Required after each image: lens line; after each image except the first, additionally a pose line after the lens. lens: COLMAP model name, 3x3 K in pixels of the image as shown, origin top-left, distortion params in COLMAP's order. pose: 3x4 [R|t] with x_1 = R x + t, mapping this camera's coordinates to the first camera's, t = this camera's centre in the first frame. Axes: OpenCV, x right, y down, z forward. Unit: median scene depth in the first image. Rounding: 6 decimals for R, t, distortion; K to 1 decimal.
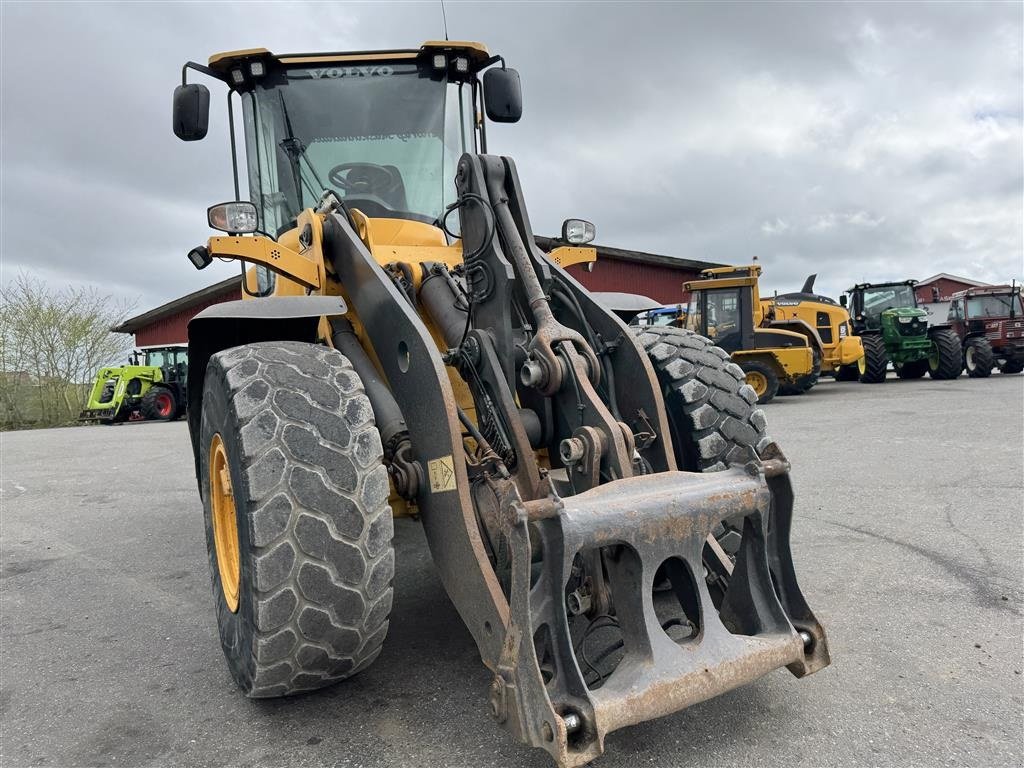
lens RADIAL K [[715.9, 0, 517.1], [0, 715.9, 392.0], [0, 0, 1]] dist [0.083040, -0.126017]
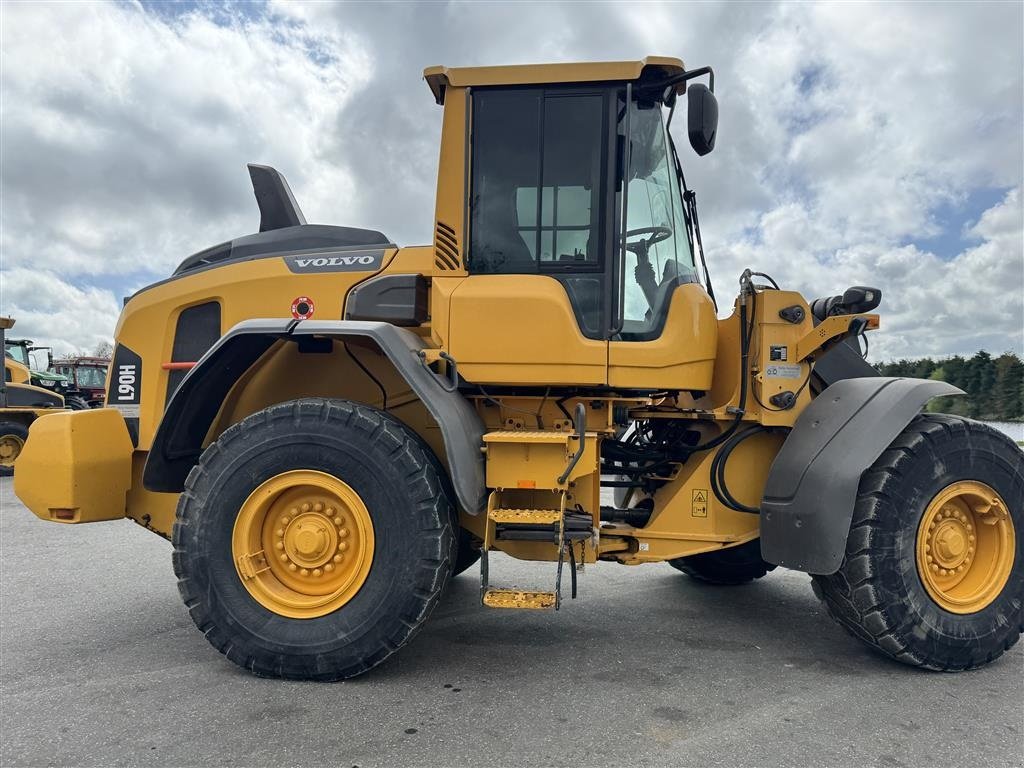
lens RADIAL K [[715.9, 0, 517.1], [0, 715.9, 392.0], [0, 0, 1]] dist [0.083040, -0.126017]
pose [[0.171691, 0.080670, 0.981842, -1.249609], [0.018195, 0.996212, -0.085032, -0.003933], [-0.984983, 0.032464, 0.169573, 1.045117]]
